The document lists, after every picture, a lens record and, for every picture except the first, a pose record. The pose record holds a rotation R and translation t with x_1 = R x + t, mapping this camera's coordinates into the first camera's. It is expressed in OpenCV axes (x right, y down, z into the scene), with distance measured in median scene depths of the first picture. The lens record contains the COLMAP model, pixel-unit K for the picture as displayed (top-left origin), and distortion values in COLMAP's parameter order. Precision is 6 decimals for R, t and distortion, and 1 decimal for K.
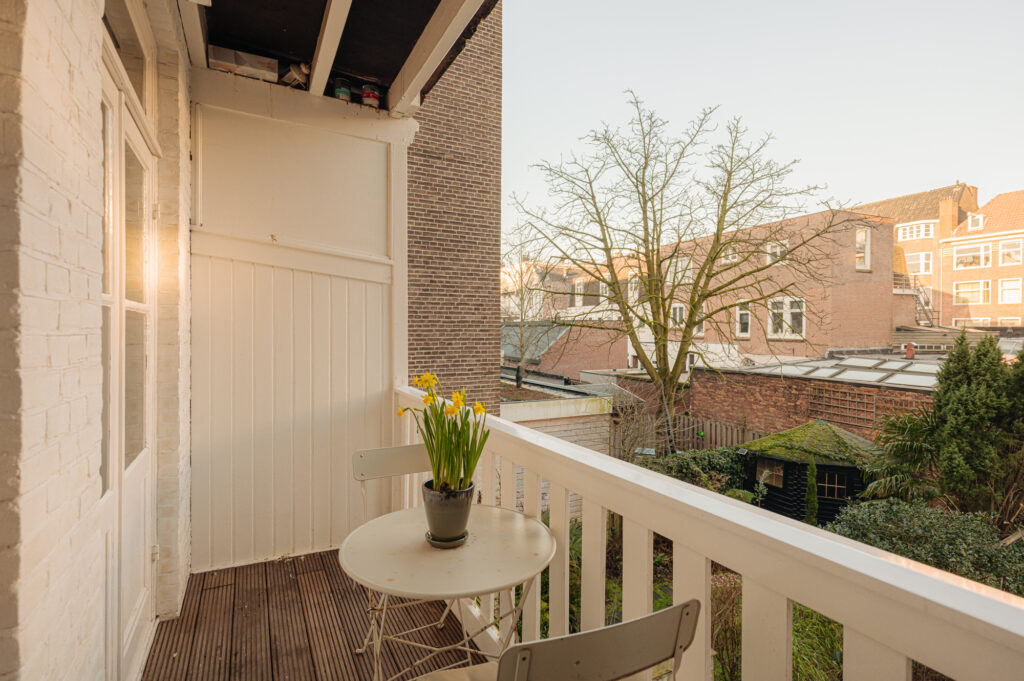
lens RADIAL K [[486.7, 0, 509.3], [0, 486.7, 335.5], [0, 0, 1]] dist [0.006008, 0.001127]
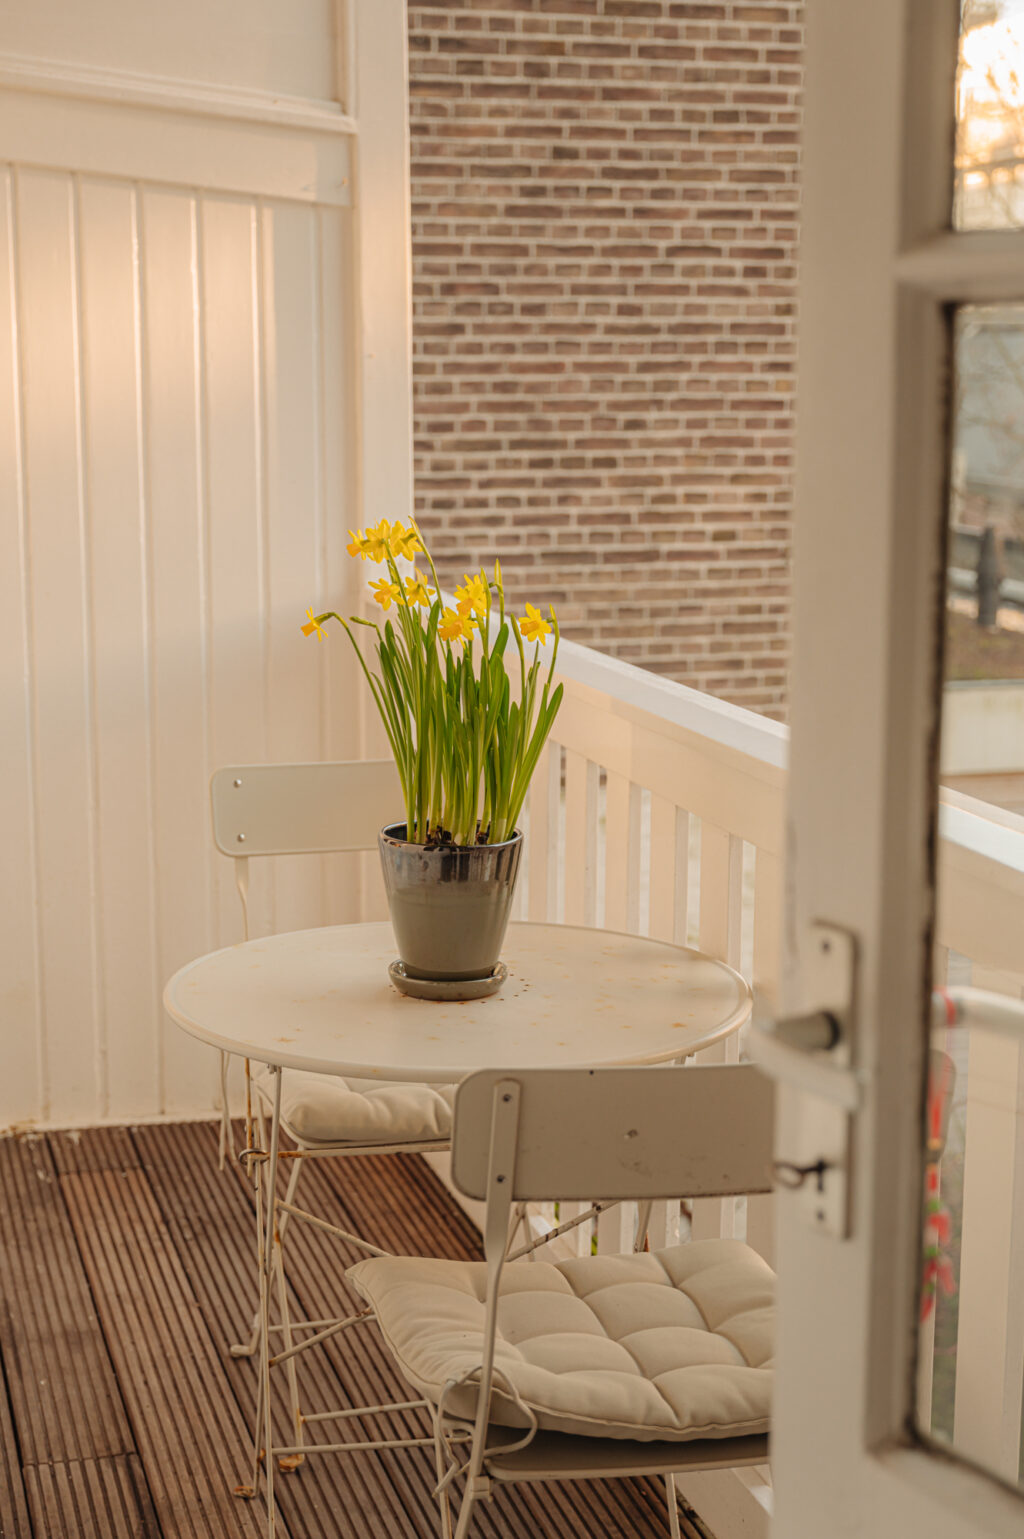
lens RADIAL K [[2361.9, 0, 512.3], [0, 2361.9, 770.0], [0, 0, 1]] dist [0.043422, 0.000000]
pose [[0.978221, 0.035351, -0.204536, 0.062452], [-0.001244, 0.986371, 0.164530, -0.006152], [0.207565, -0.160692, 0.964933, -0.151012]]
